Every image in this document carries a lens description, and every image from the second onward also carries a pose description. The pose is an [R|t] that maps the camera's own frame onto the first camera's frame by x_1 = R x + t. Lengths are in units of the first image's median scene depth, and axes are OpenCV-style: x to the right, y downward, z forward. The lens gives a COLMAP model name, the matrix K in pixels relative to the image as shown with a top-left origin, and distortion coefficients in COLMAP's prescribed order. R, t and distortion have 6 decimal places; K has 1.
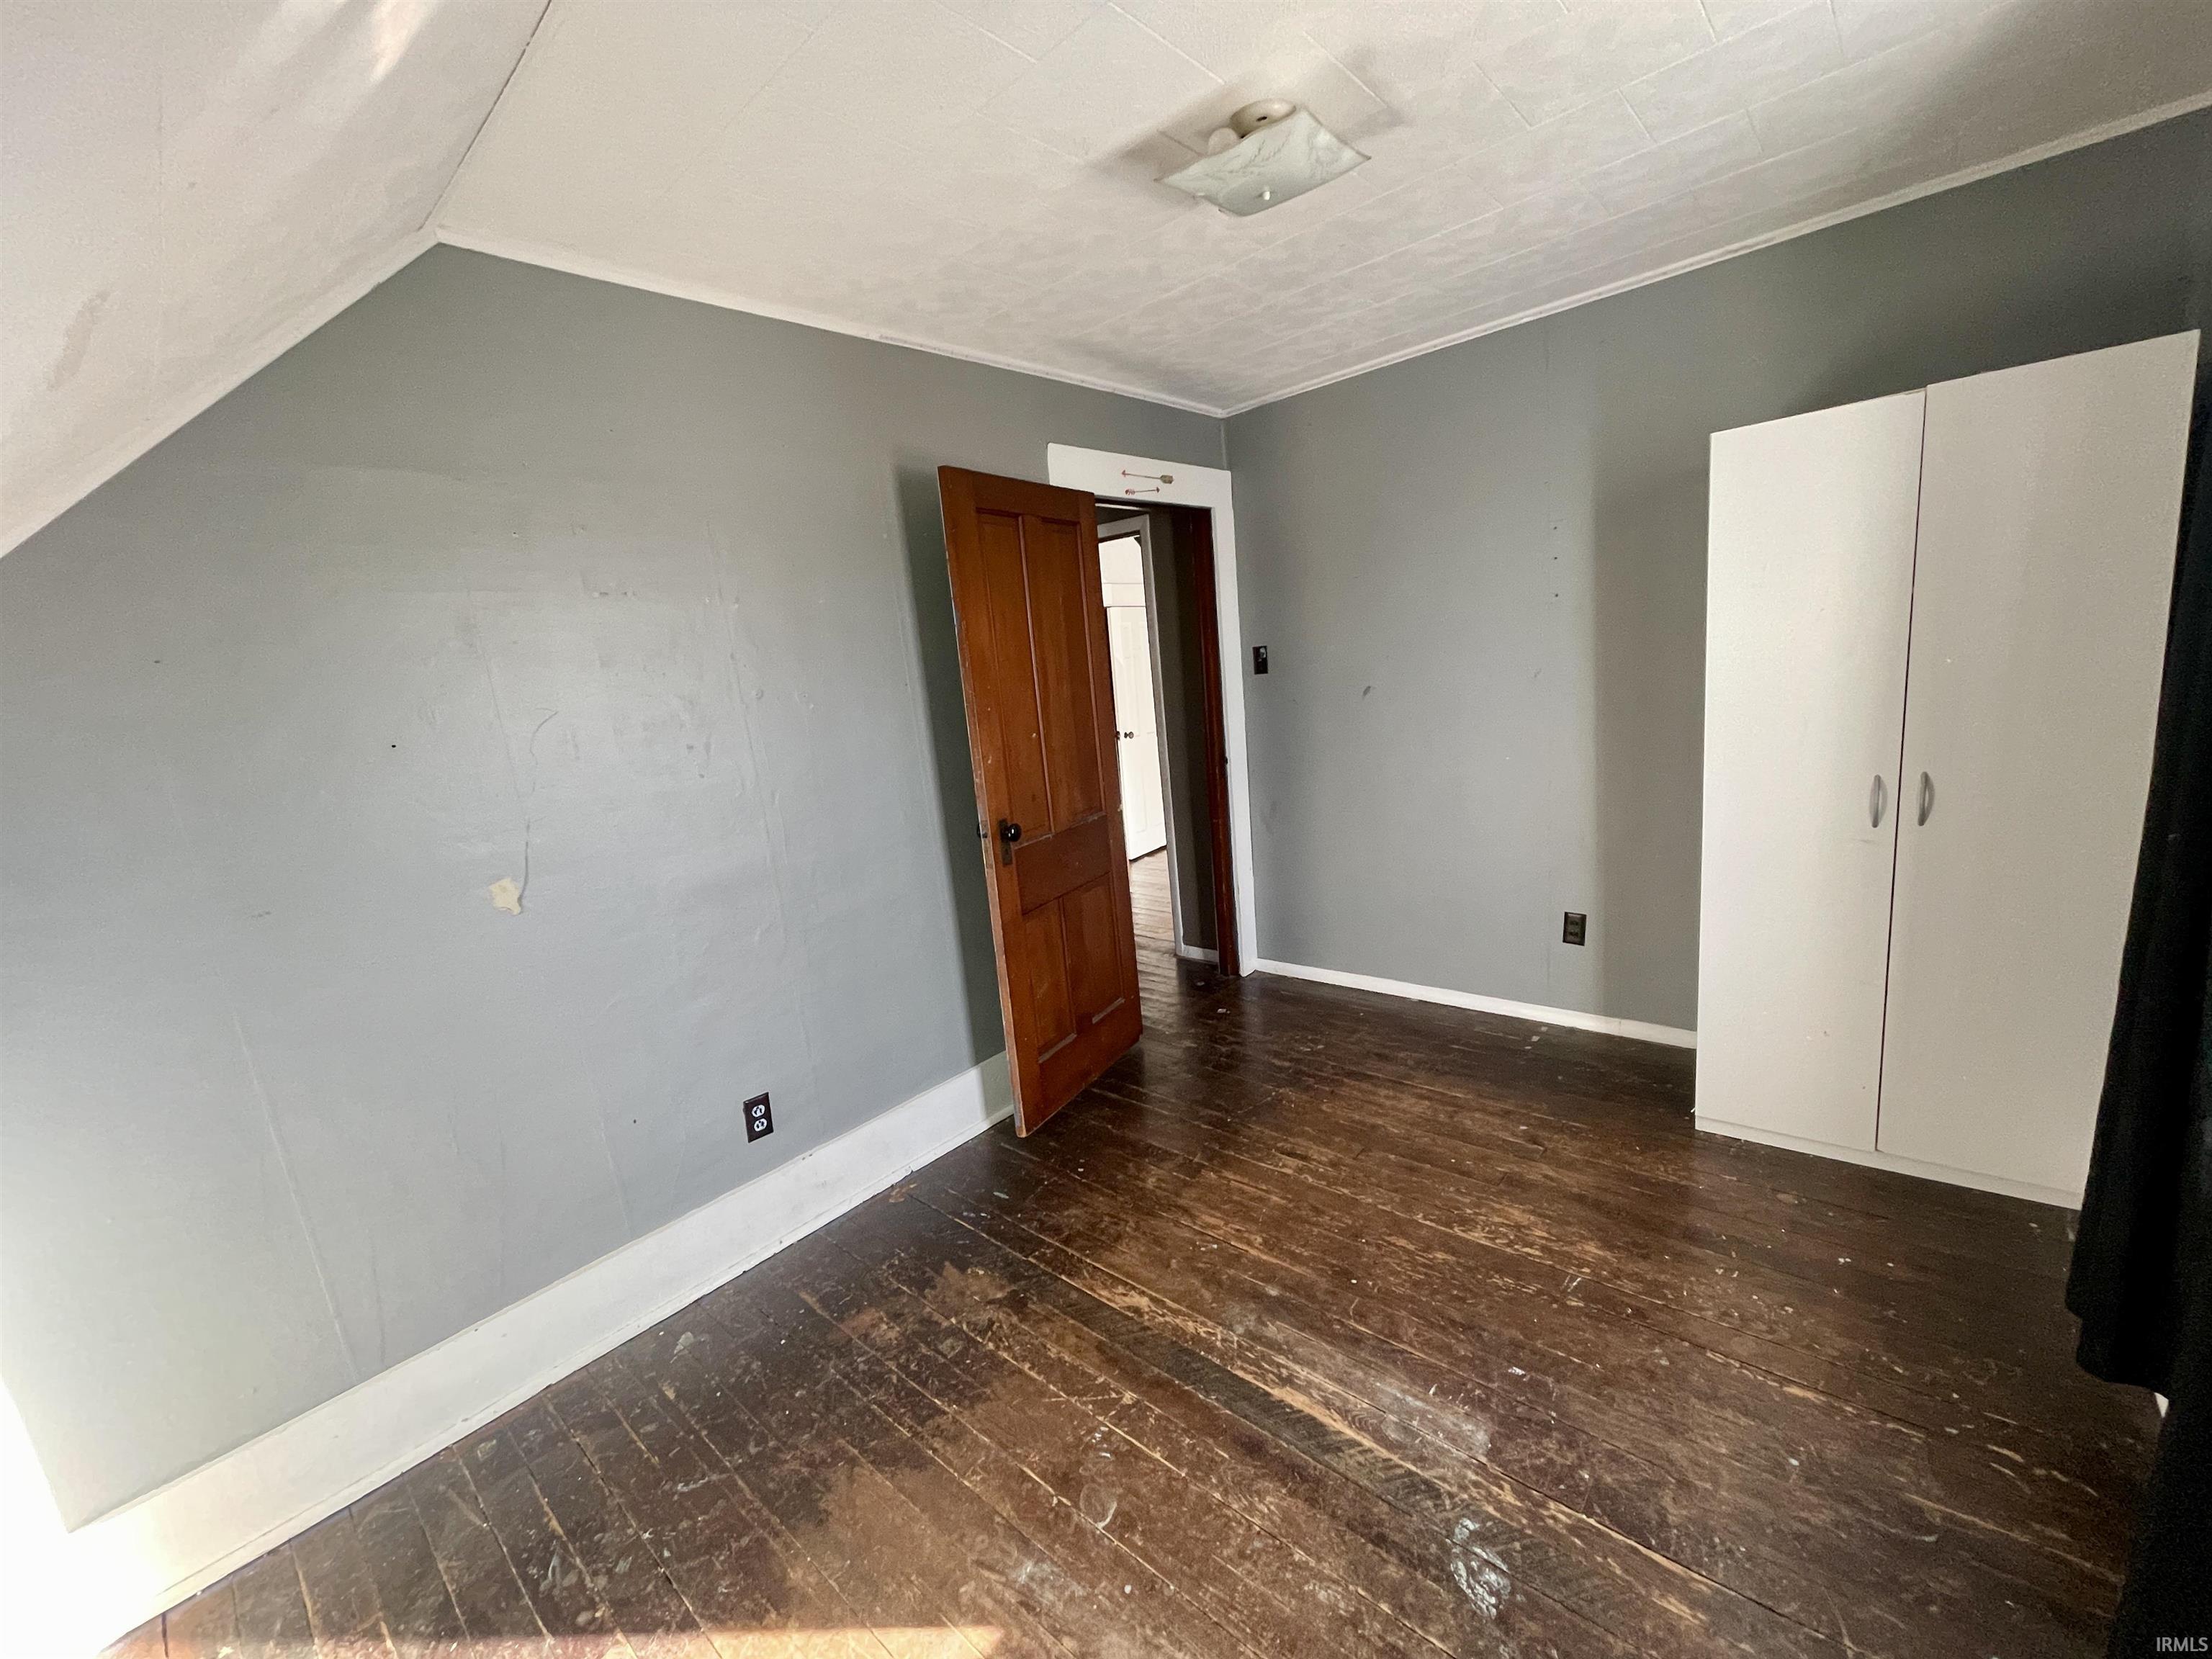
lens RADIAL K [[888.2, 0, 1115.4], [0, 888.2, 832.1], [0, 0, 1]] dist [-0.000583, 0.001875]
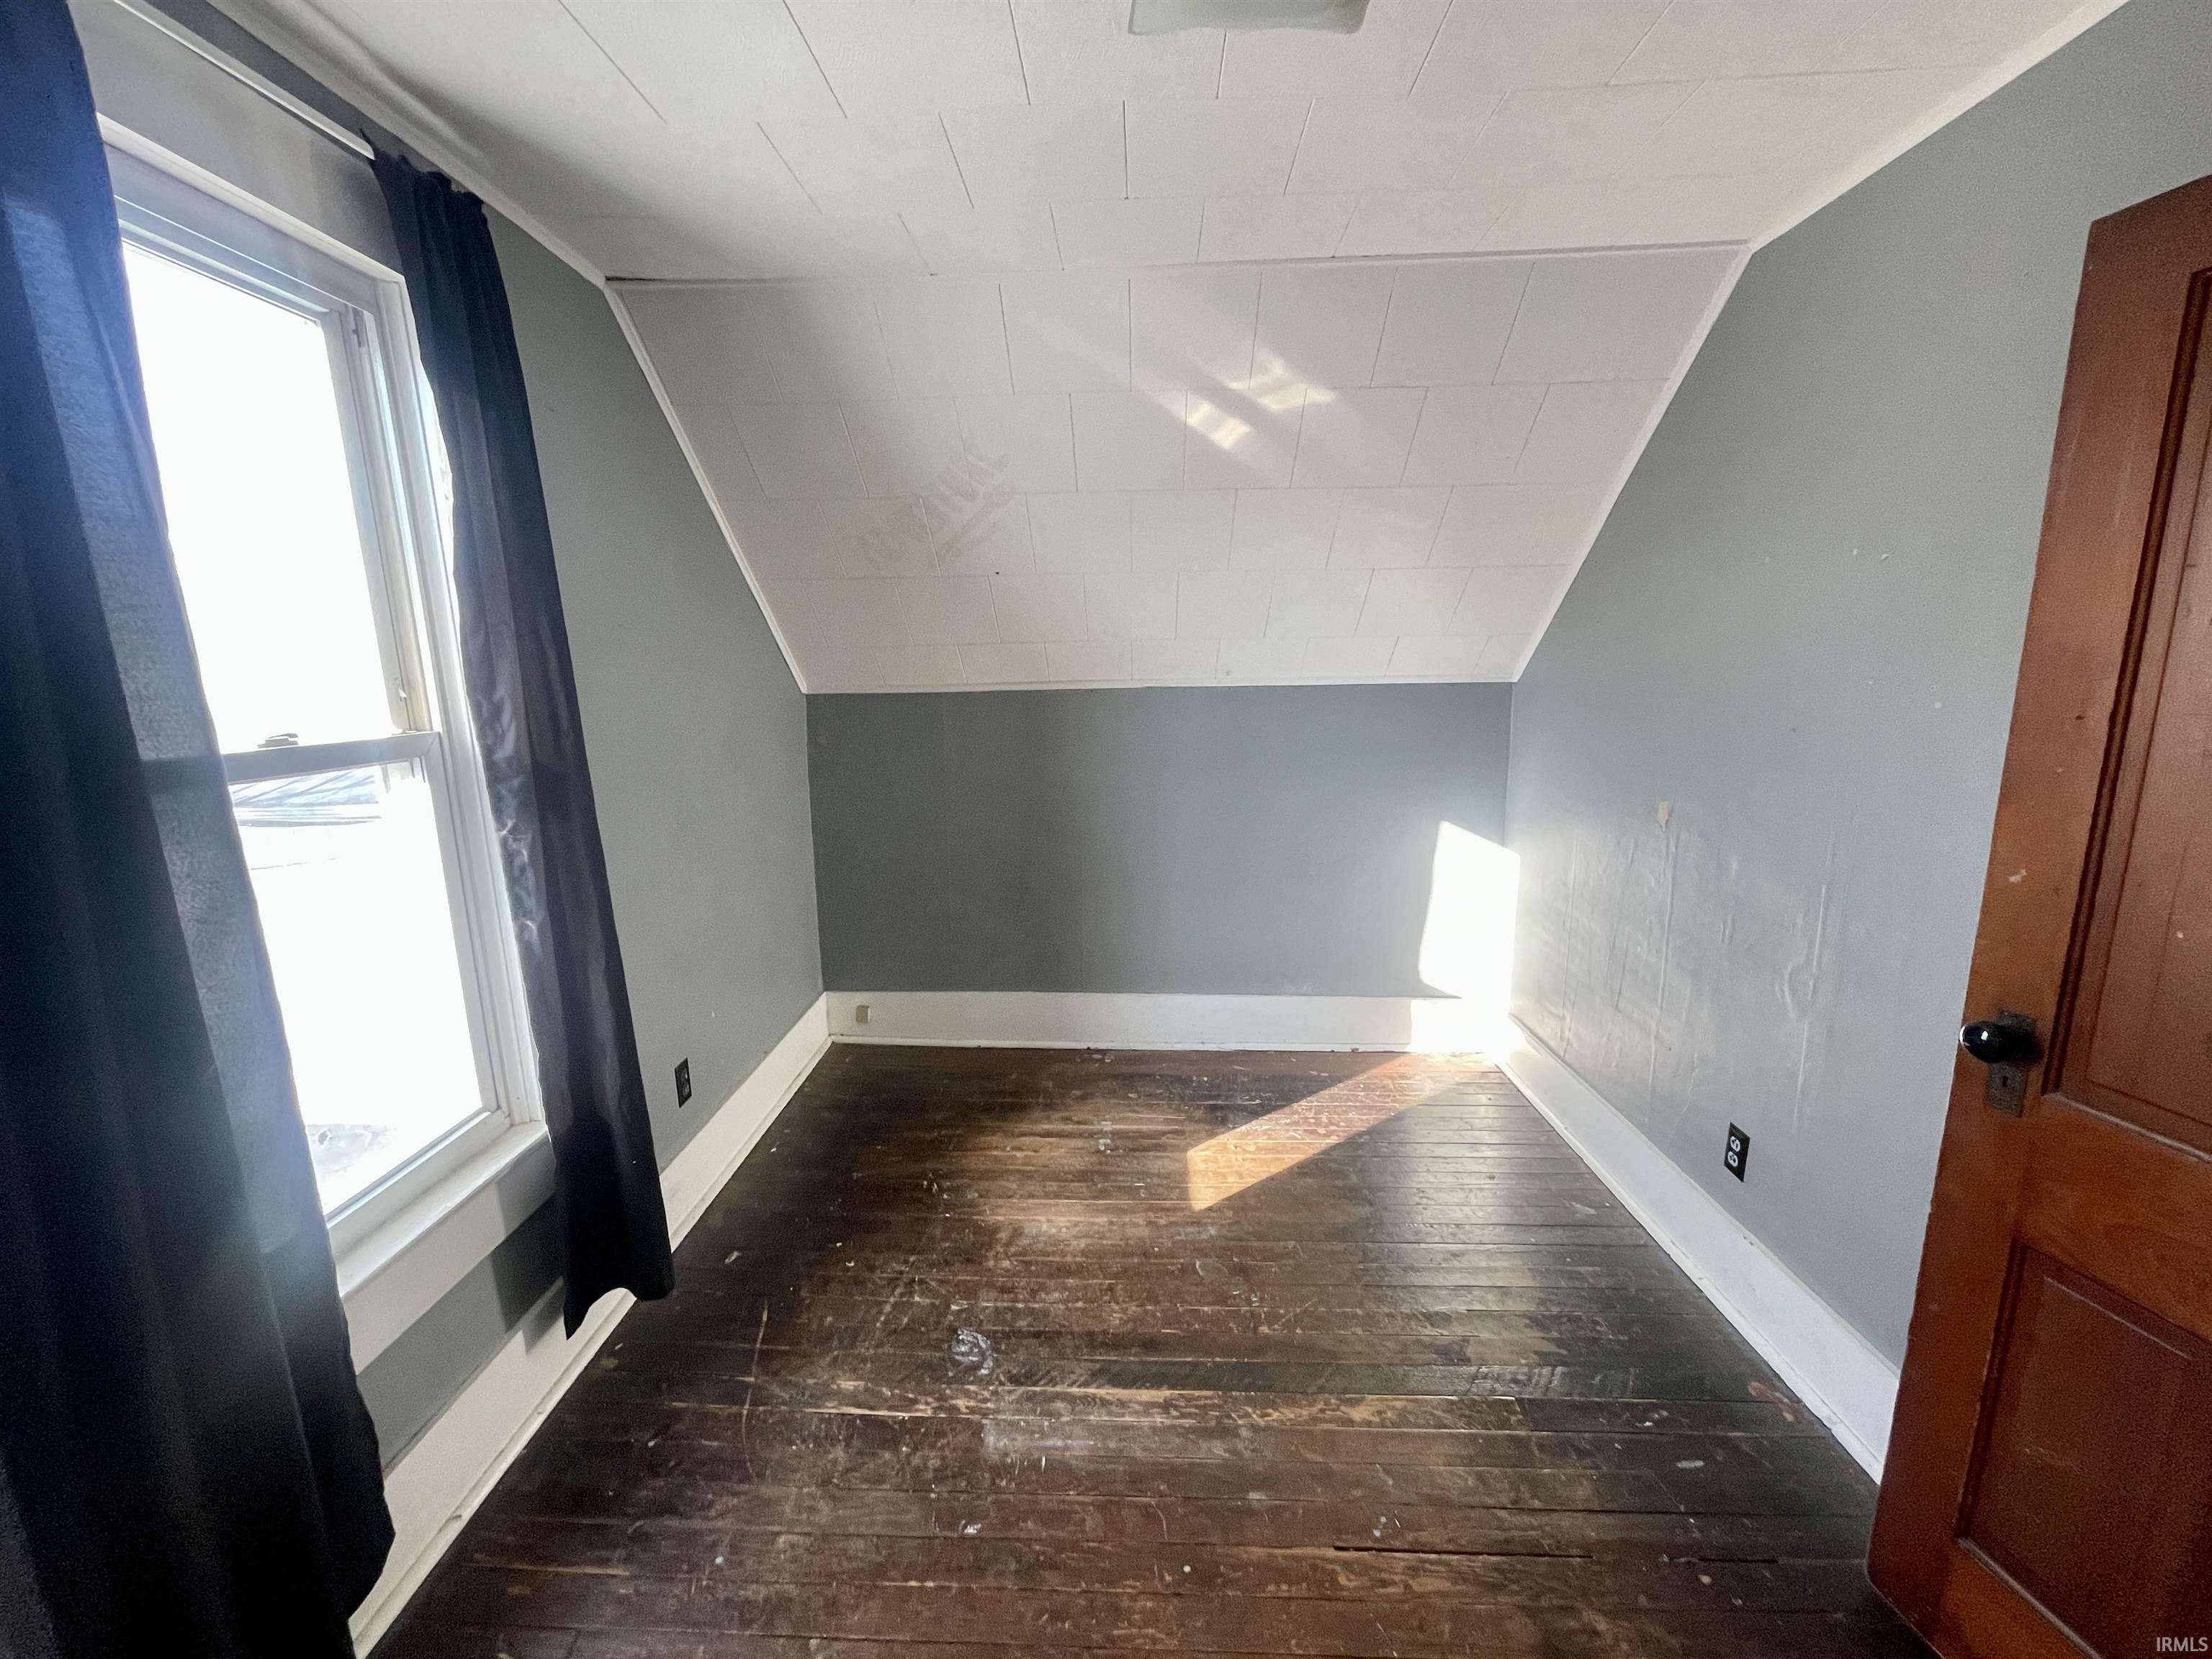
lens RADIAL K [[888.2, 0, 1107.8], [0, 888.2, 834.2], [0, 0, 1]] dist [-0.000583, 0.001875]
pose [[-0.764546, 0.226103, -0.603611, 0.792807], [-0.024822, 0.925435, 0.378093, -0.427047], [0.644091, 0.304053, -0.701925, 1.632533]]
